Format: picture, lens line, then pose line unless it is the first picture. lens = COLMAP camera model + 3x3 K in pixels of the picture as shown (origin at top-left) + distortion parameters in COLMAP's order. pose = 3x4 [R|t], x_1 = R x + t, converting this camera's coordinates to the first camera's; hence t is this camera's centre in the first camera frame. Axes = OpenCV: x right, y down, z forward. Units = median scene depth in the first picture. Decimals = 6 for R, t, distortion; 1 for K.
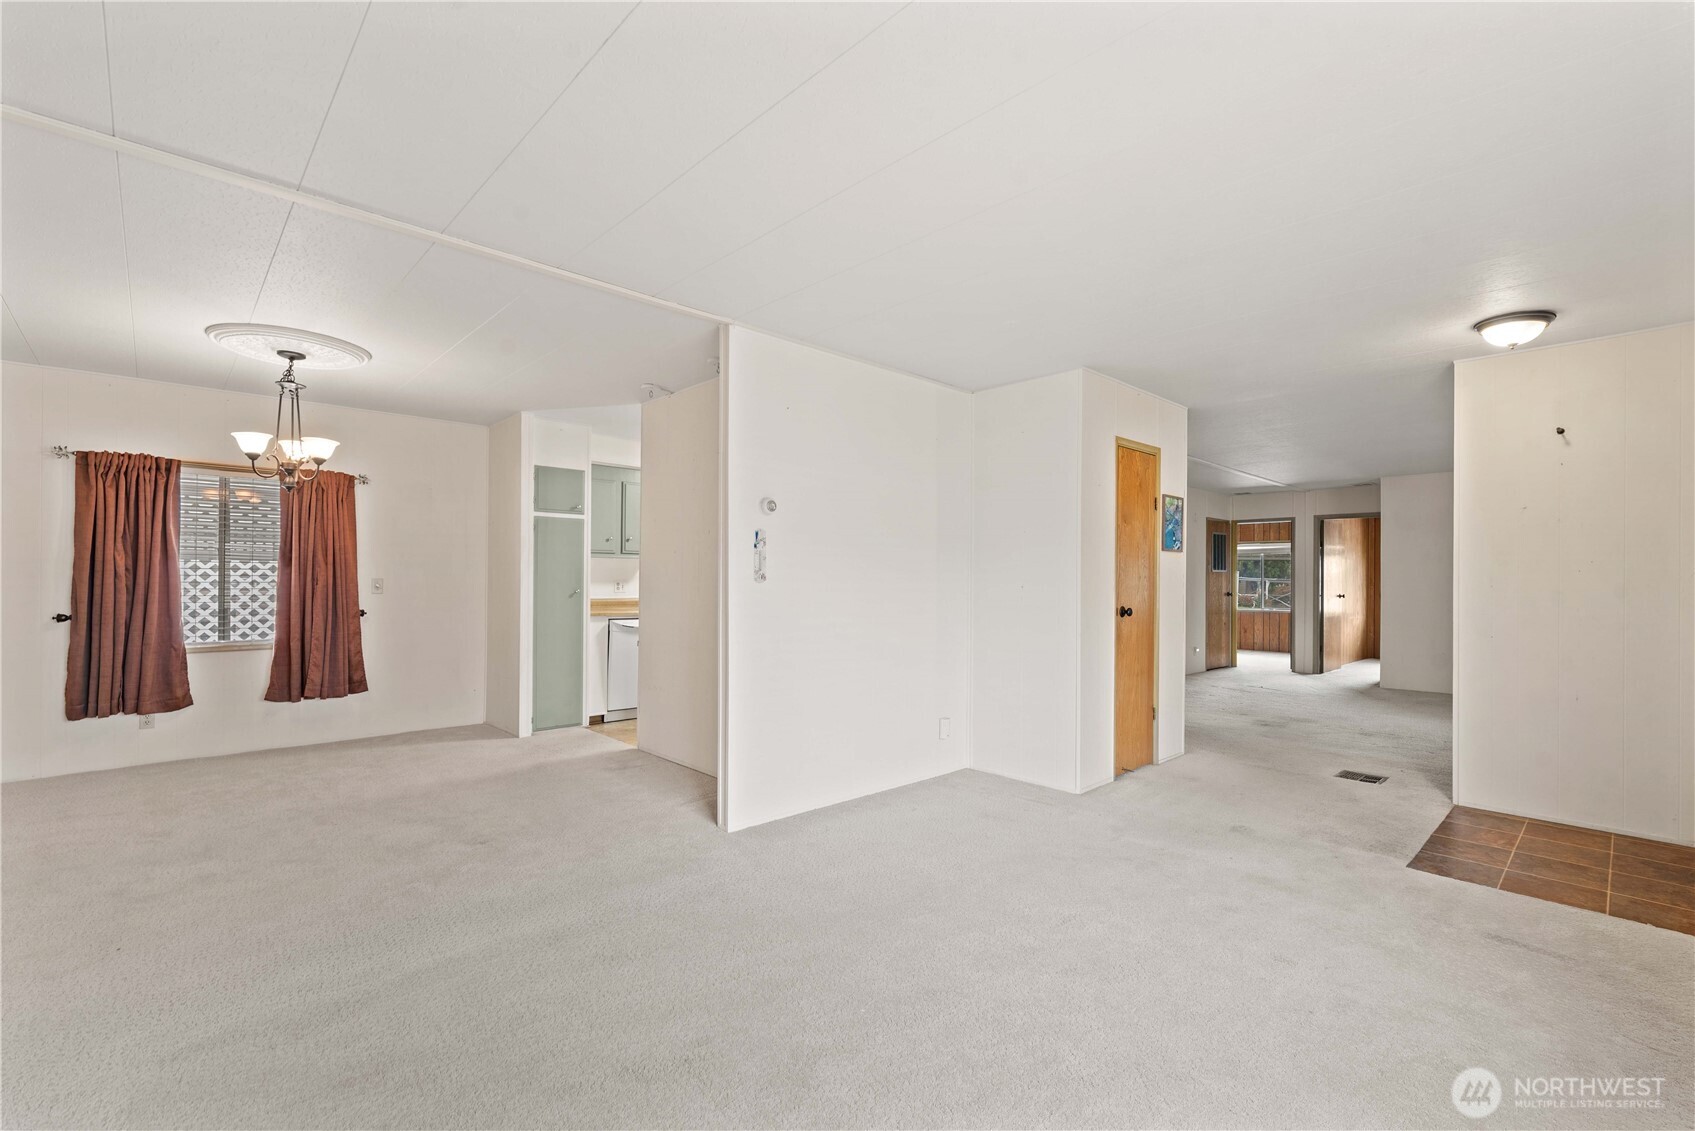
lens RADIAL K [[747.1, 0, 853.0], [0, 747.1, 570.6], [0, 0, 1]] dist [0.004365, -0.003107]
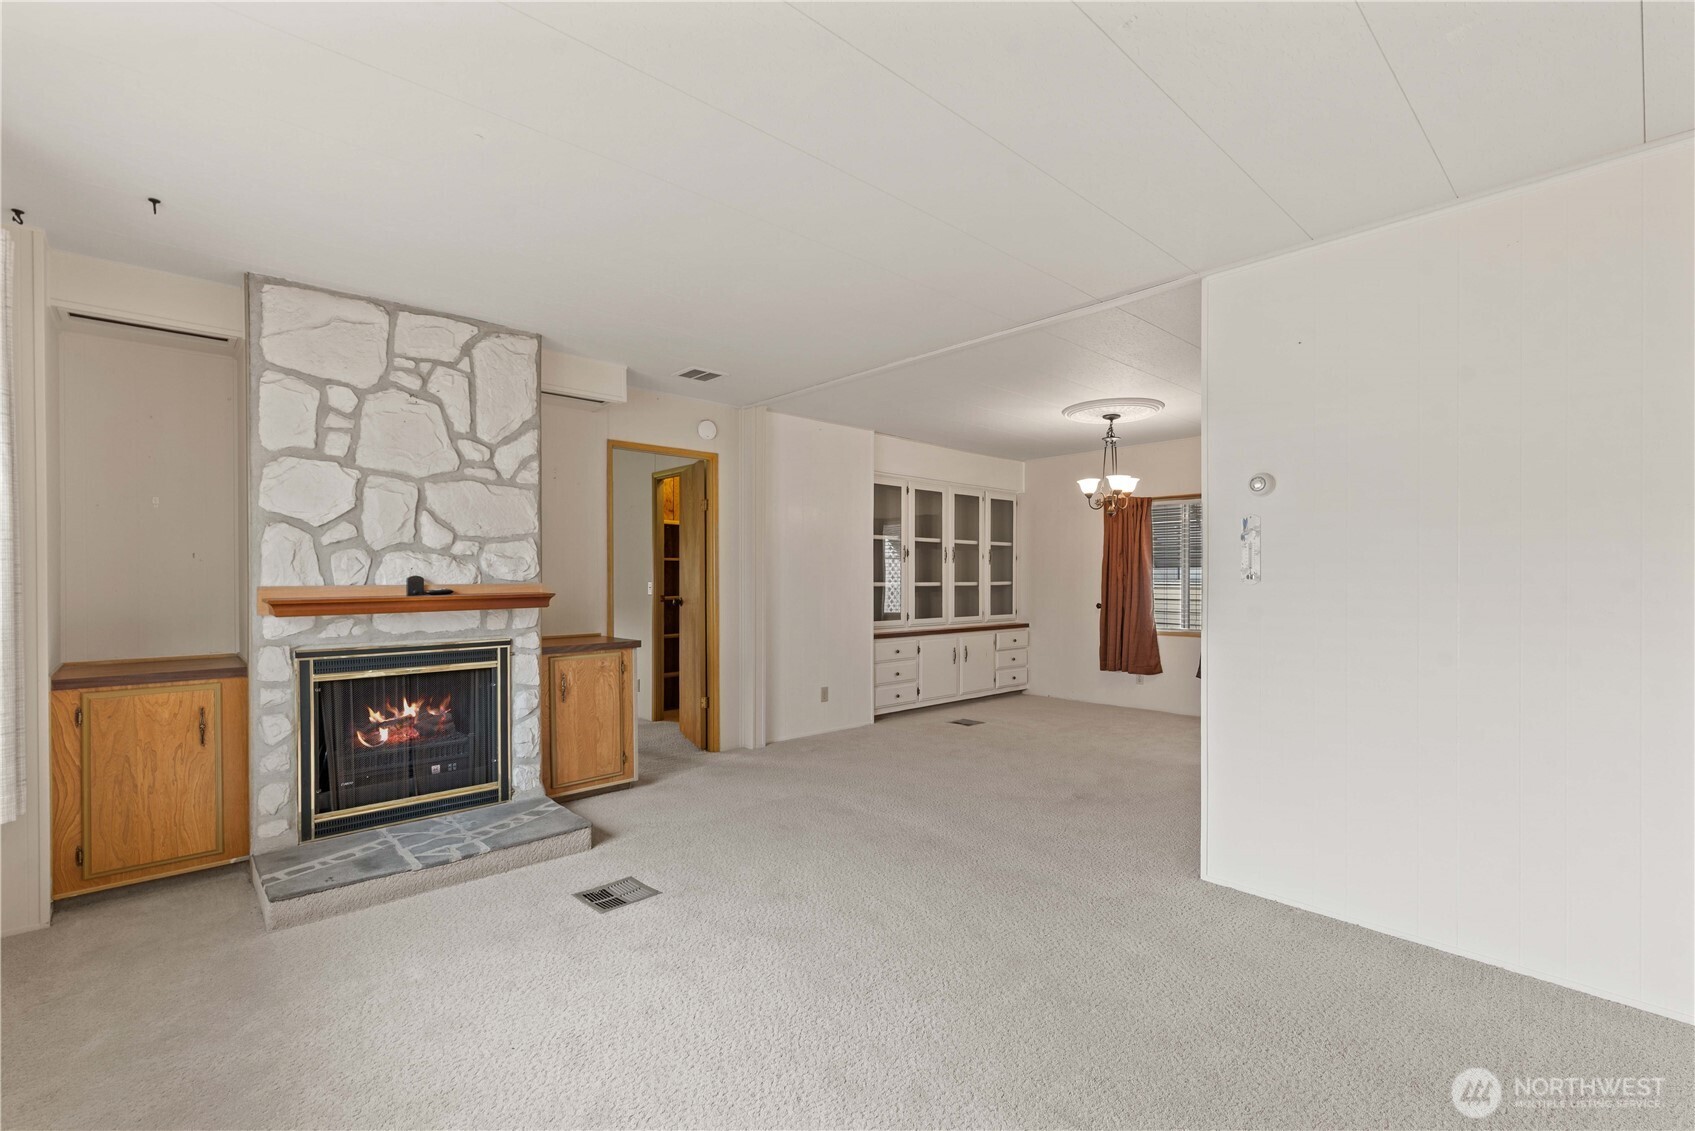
lens RADIAL K [[747.1, 0, 864.2], [0, 747.1, 579.0], [0, 0, 1]] dist [0.004365, -0.003107]
pose [[0.006818, -0.005656, -0.999961, 0.509322], [0.010555, 0.999929, -0.005584, 0.008795], [0.999921, -0.010517, 0.006877, 0.458291]]
